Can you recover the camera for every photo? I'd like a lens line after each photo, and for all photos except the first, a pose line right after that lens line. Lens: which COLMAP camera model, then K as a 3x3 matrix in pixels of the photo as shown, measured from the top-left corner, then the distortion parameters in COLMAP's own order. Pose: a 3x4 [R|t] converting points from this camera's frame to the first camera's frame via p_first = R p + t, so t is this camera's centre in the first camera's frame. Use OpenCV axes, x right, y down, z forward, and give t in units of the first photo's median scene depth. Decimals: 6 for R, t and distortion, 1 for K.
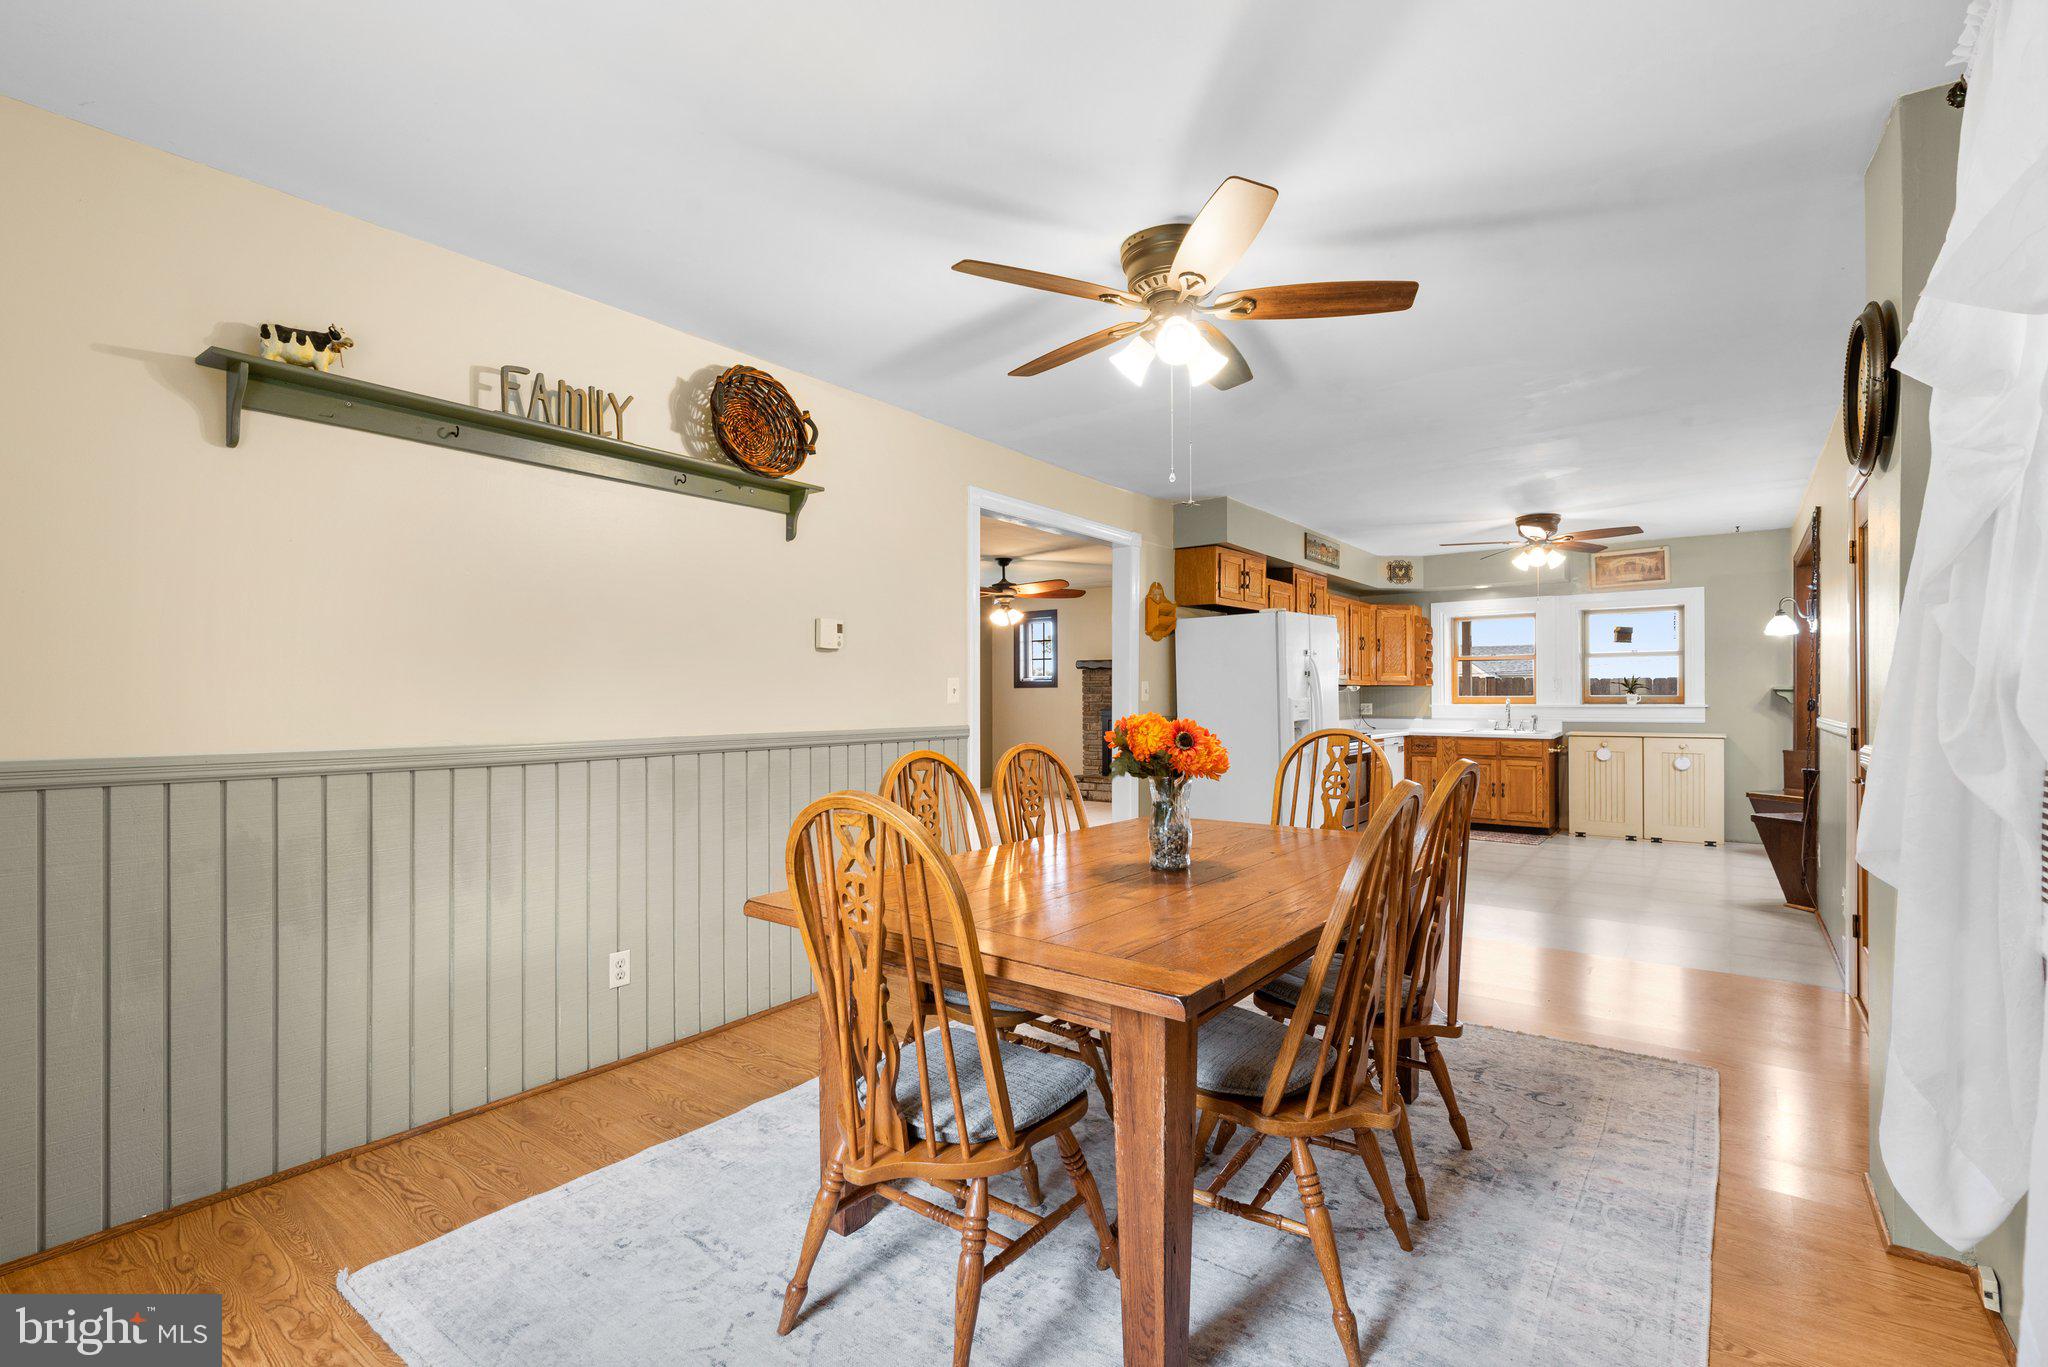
lens RADIAL K [[926.7, 0, 1027.6], [0, 926.7, 692.7], [0, 0, 1]] dist [-0.001018, -0.001807]
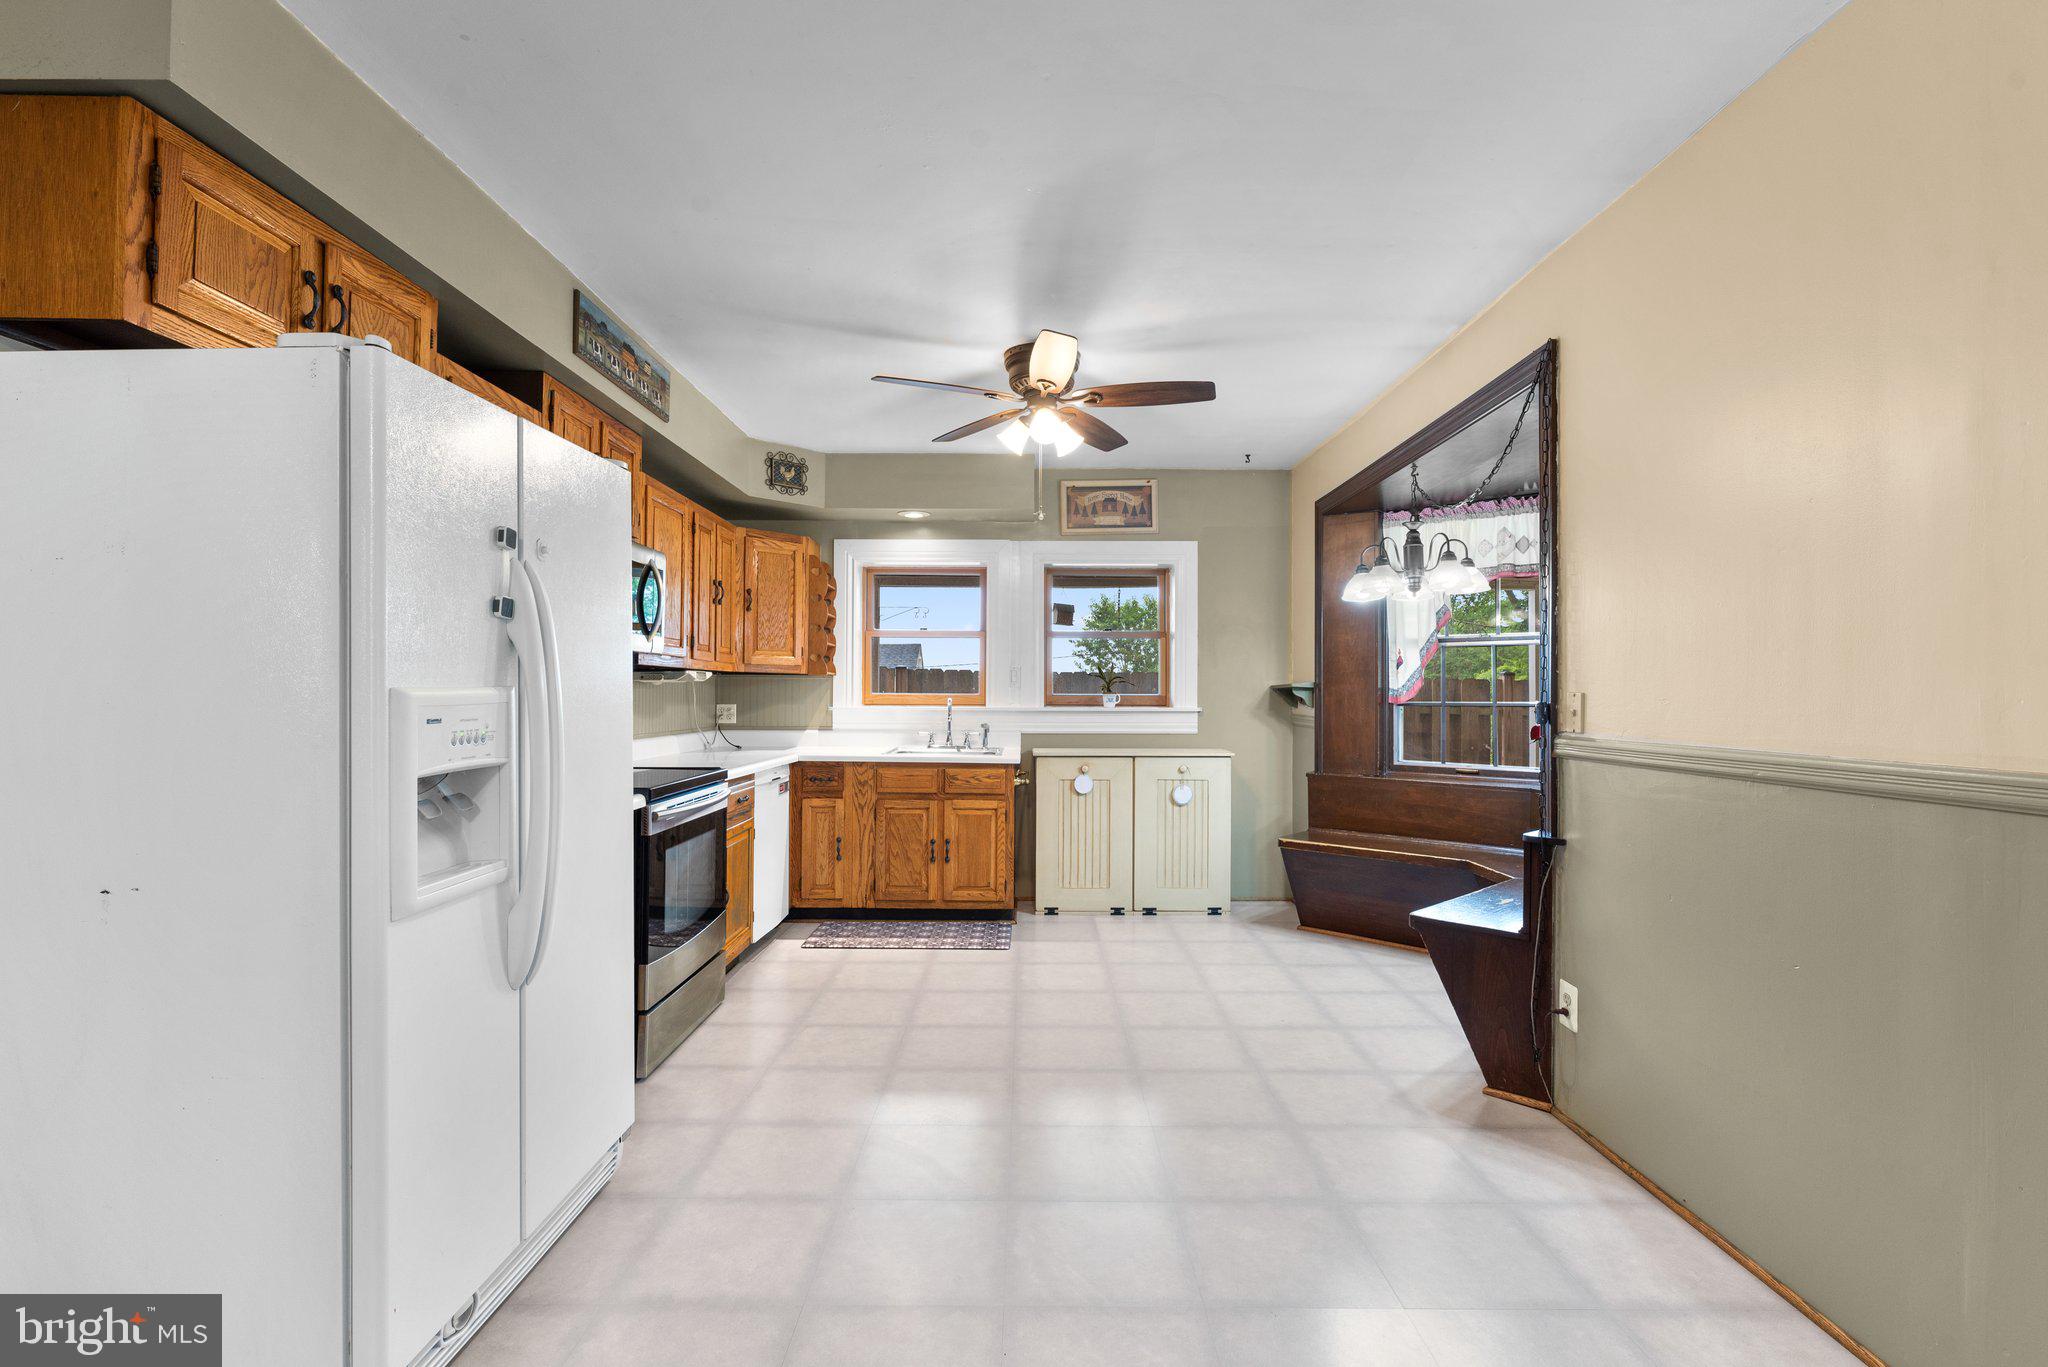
lens RADIAL K [[958.2, 0, 1024.8], [0, 958.2, 677.6], [0, 0, 1]] dist [-0.002038, 0.000146]
pose [[0.803435, 0.018729, 0.595098, 0.182538], [-0.010464, 0.999795, -0.017338, 0.003696], [-0.595301, 0.007703, 0.803466, 0.469649]]
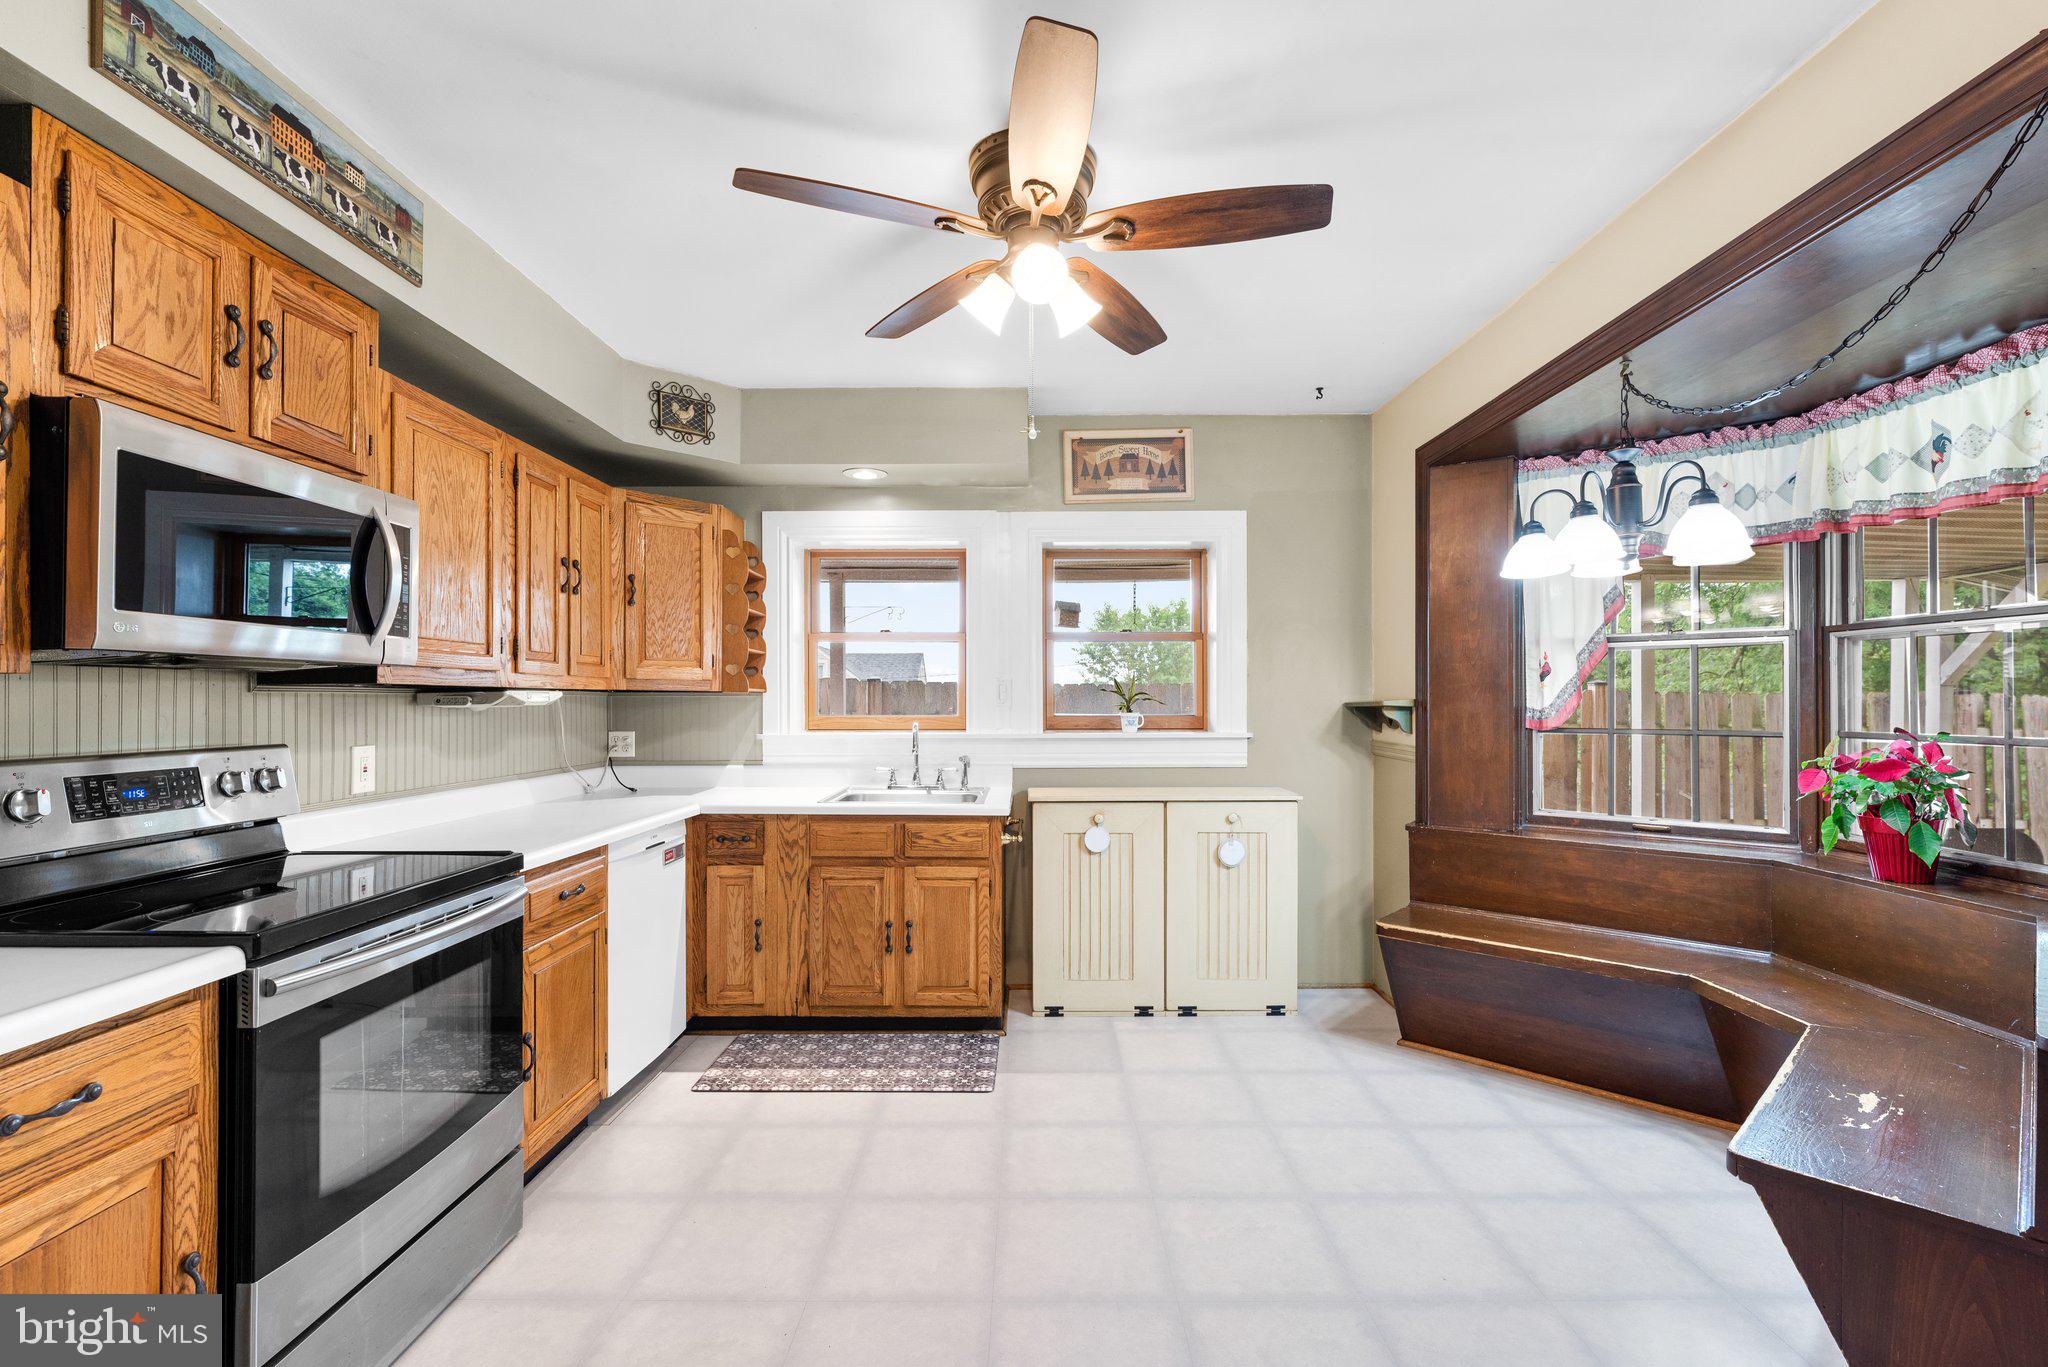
lens RADIAL K [[926.7, 0, 1020.2], [0, 926.7, 702.2], [0, 0, 1]] dist [-0.001018, -0.001807]
pose [[0.808898, 0.003096, 0.587941, 0.299790], [-0.004763, 0.999988, 0.001287, -0.004450], [-0.587930, -0.003841, 0.808903, 0.617743]]
